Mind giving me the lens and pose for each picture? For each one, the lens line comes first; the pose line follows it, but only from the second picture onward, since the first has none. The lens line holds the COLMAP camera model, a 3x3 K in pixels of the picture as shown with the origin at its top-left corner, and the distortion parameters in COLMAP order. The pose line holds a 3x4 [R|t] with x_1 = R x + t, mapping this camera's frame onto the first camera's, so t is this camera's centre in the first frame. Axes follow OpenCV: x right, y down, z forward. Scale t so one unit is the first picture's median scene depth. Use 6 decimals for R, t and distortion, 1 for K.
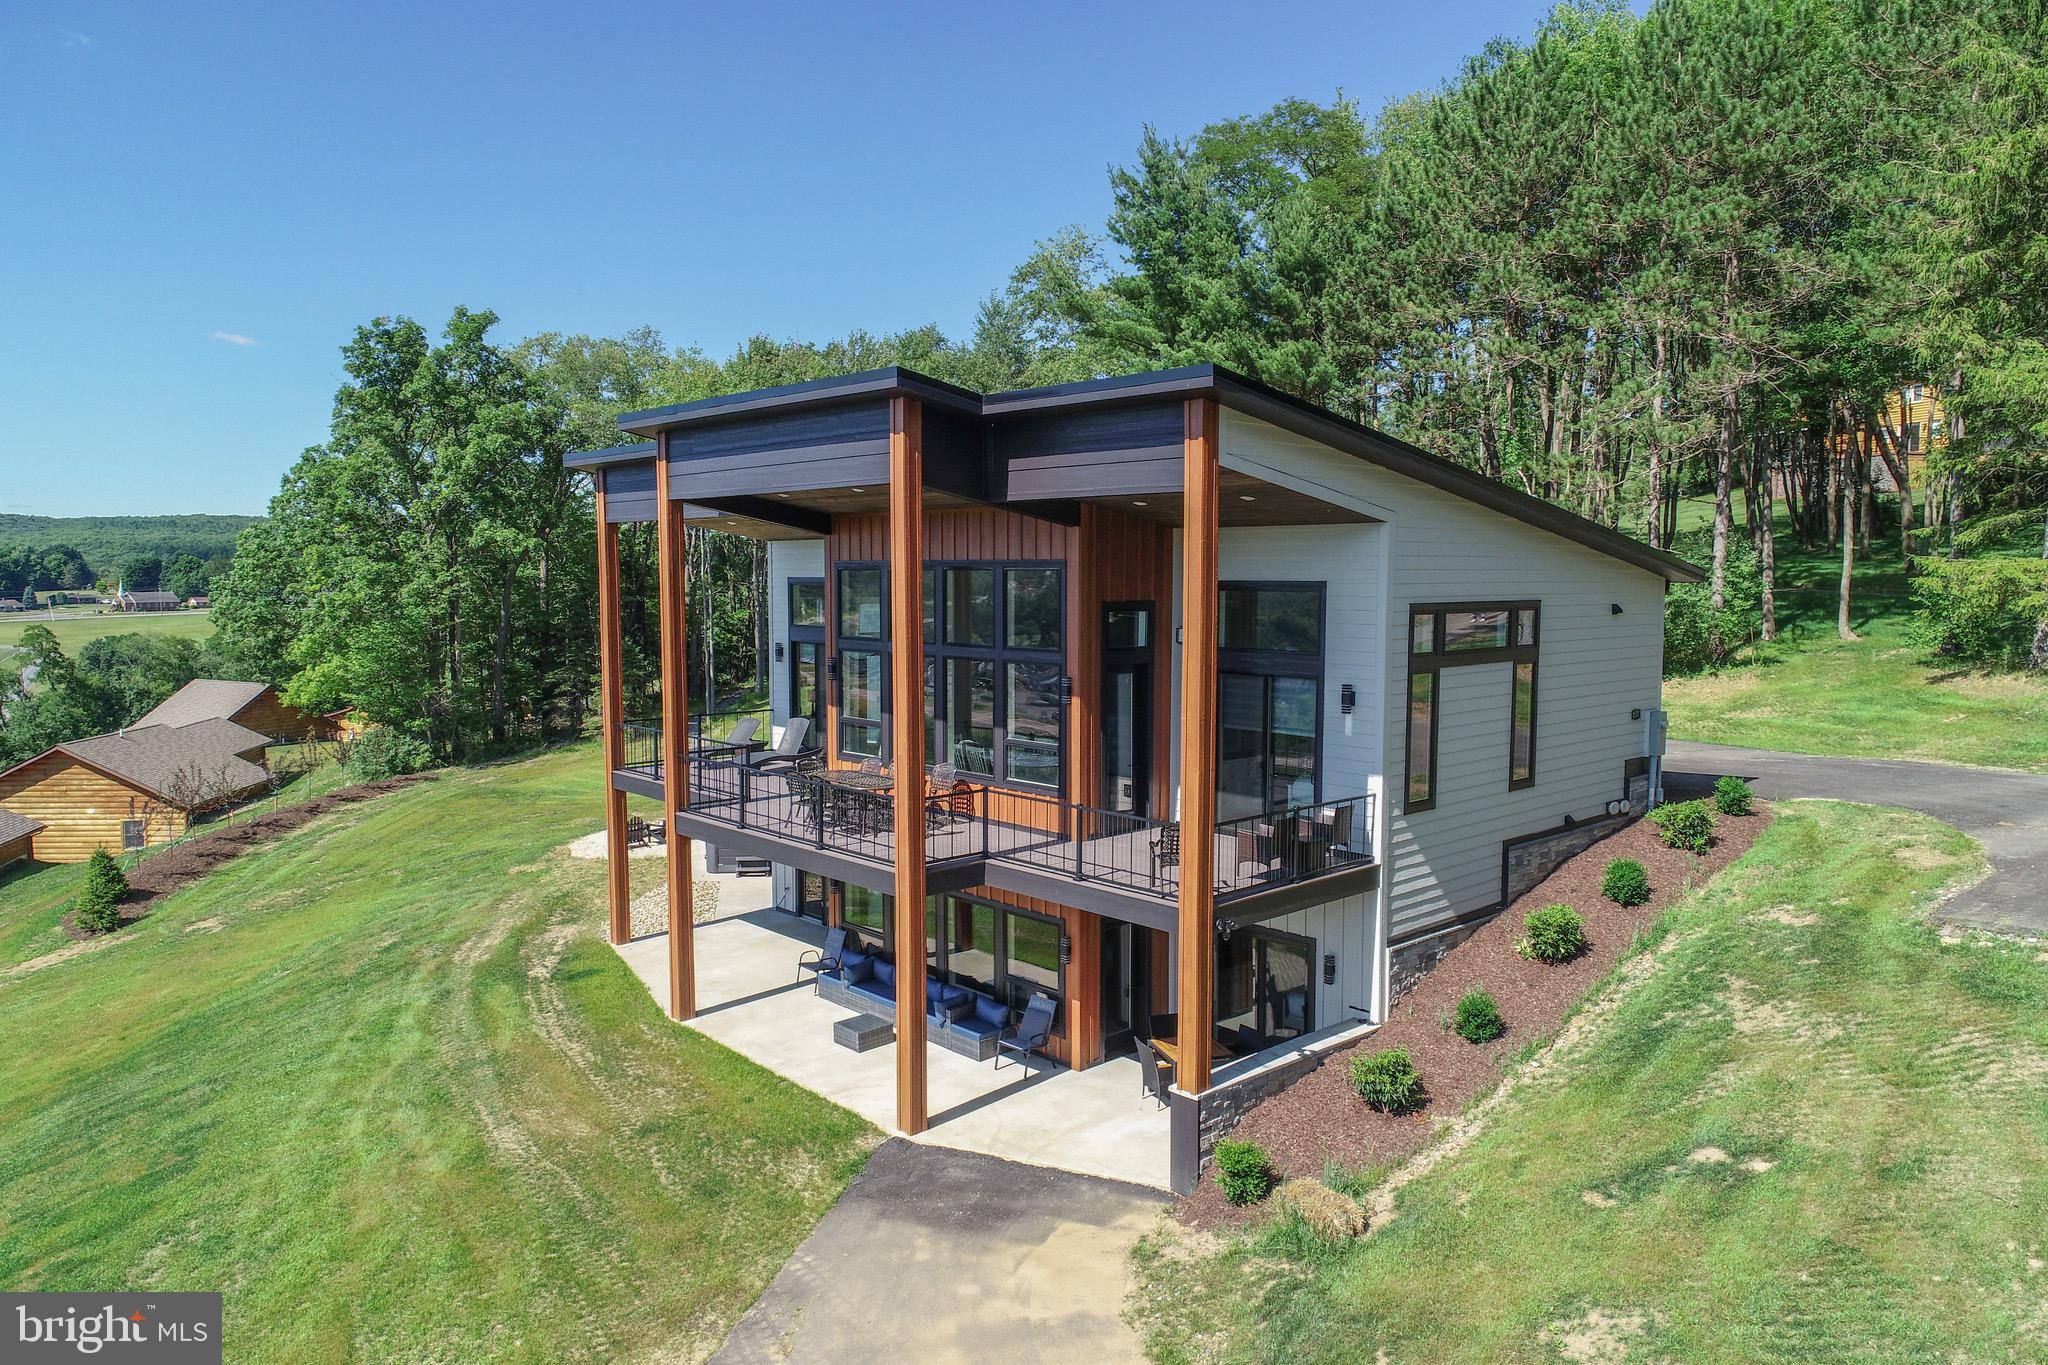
lens RADIAL K [[1368.7, 0, 1021.3], [0, 1368.7, 690.1], [0, 0, 1]] dist [-0.003269, 0.002338]
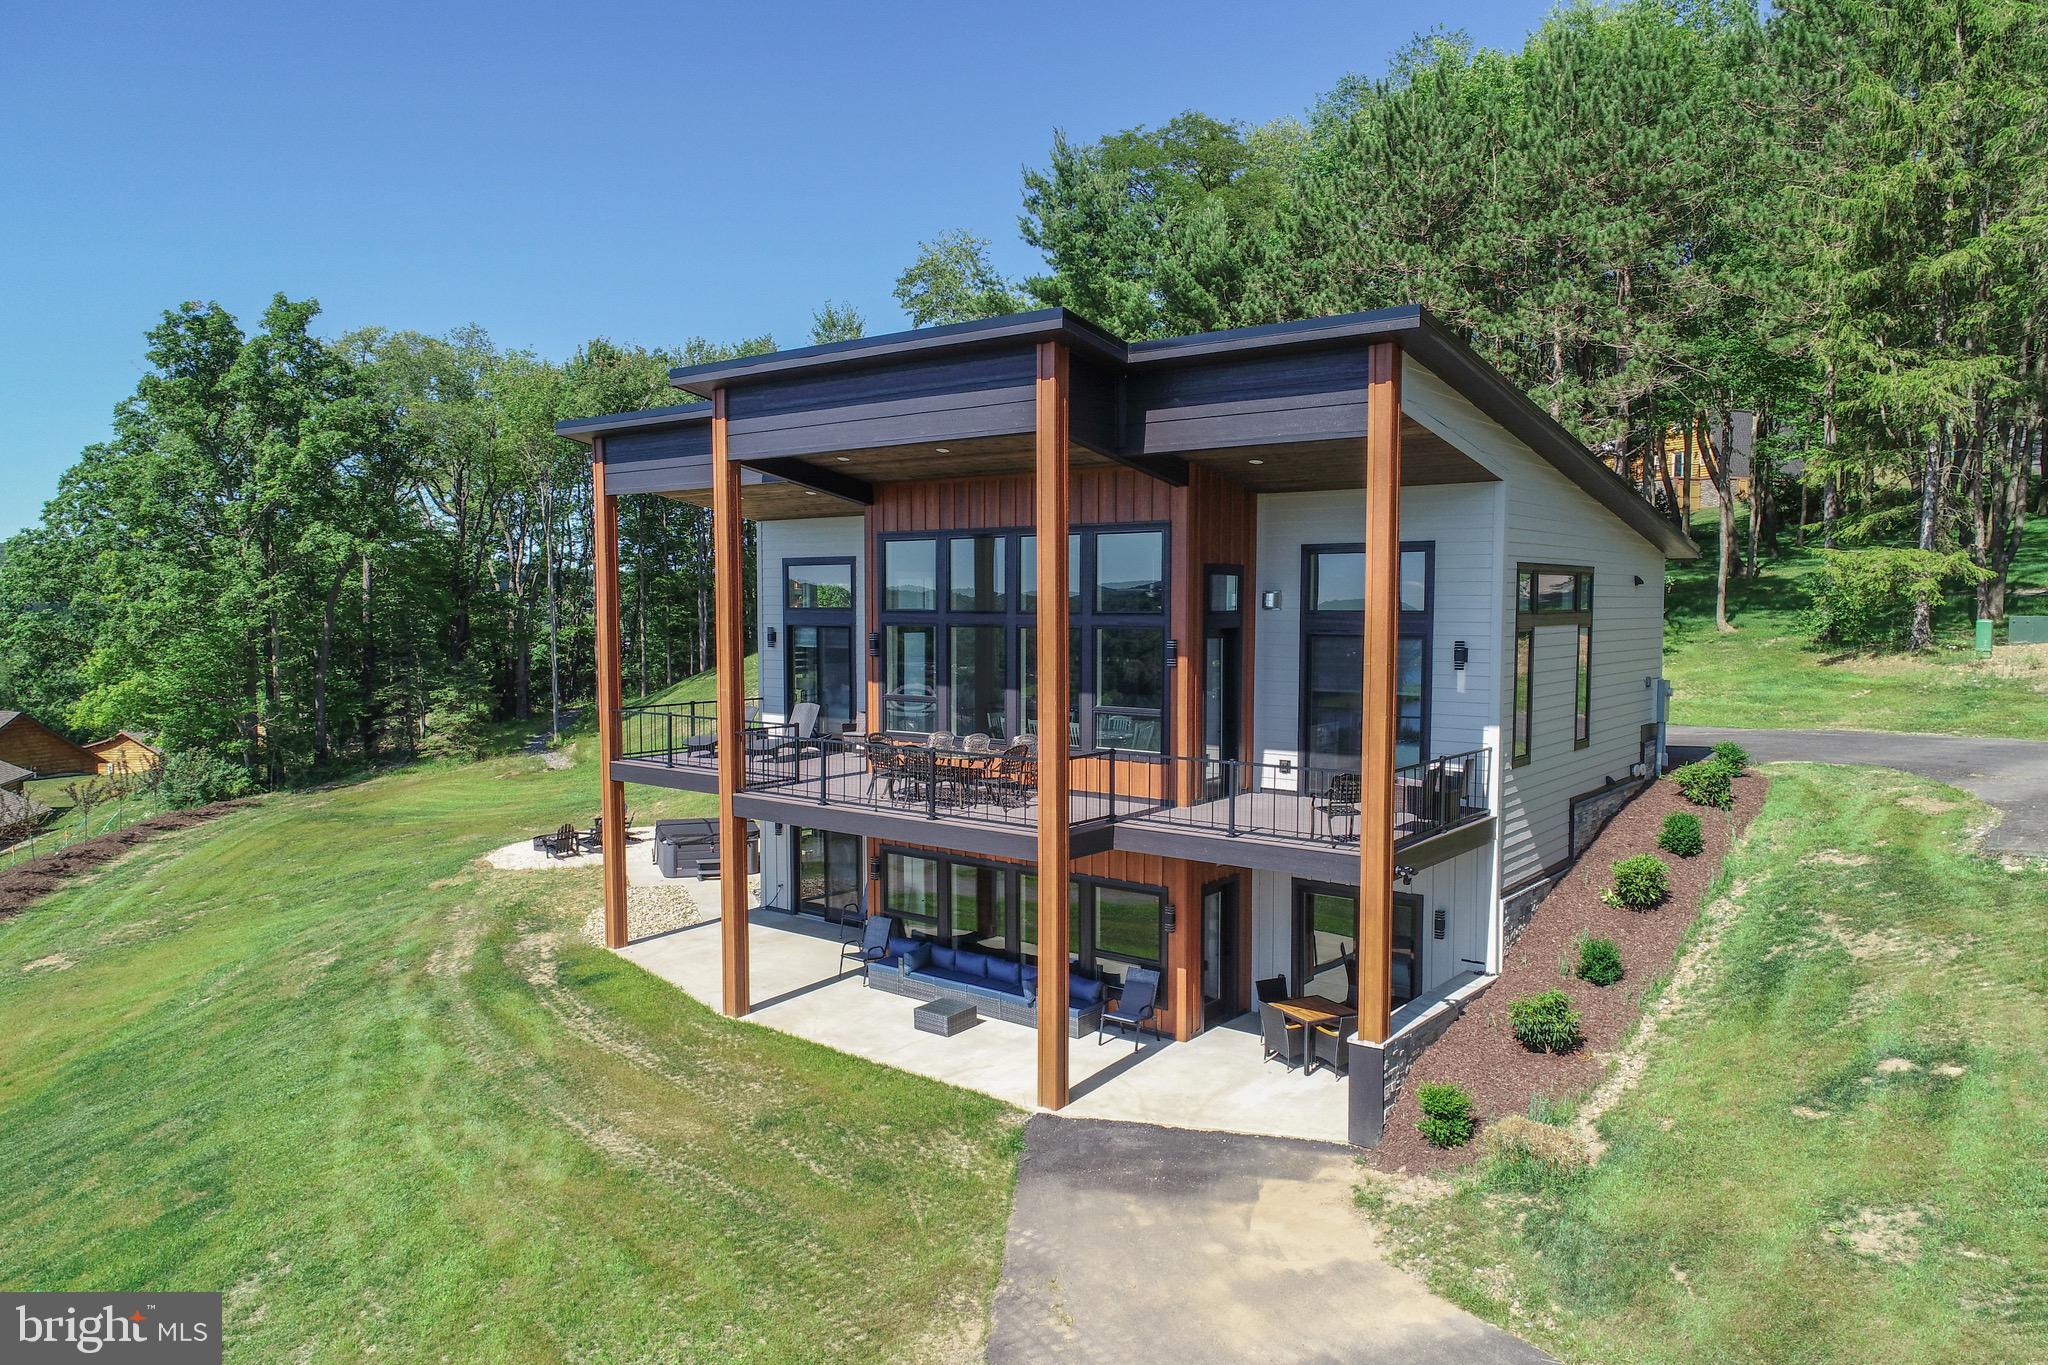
lens RADIAL K [[1368.7, 0, 1021.3], [0, 1368.7, 690.1], [0, 0, 1]] dist [-0.003269, 0.002338]
pose [[0.987086, -0.011133, 0.159803, -0.209124], [0.014461, 0.999702, -0.019677, 0.040305], [-0.159536, 0.021734, 0.986953, 0.040739]]
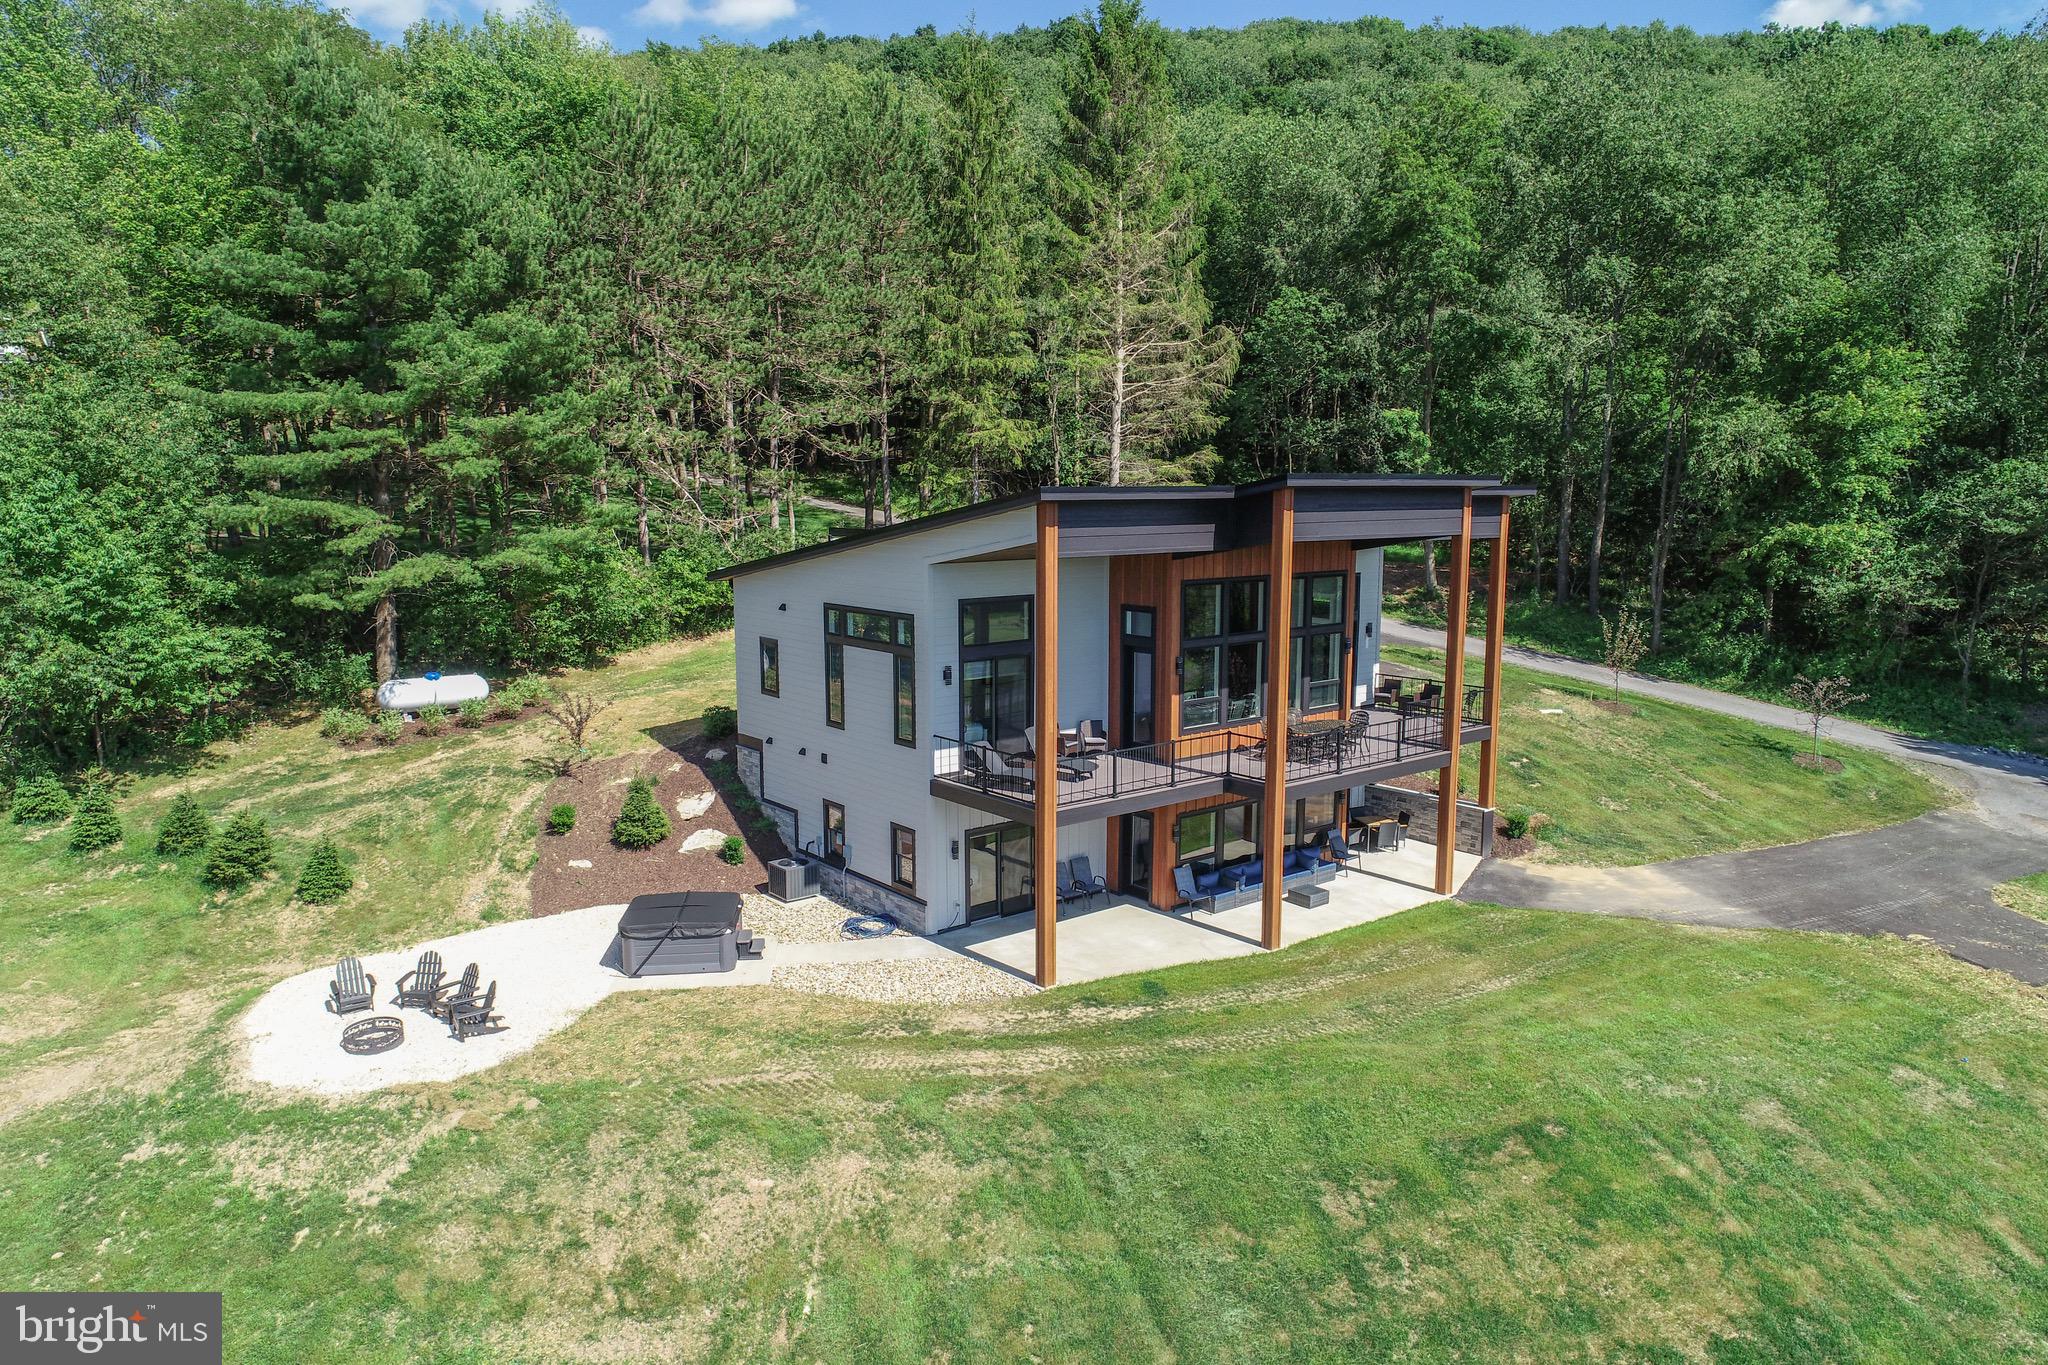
lens RADIAL K [[1368.7, 0, 1021.3], [0, 1368.7, 690.1], [0, 0, 1]] dist [-0.003269, 0.002338]
pose [[0.068562, -0.152141, 0.985978, -1.529419], [0.088727, 0.985317, 0.145869, -0.208372], [-0.993693, 0.077482, 0.081055, 1.147068]]
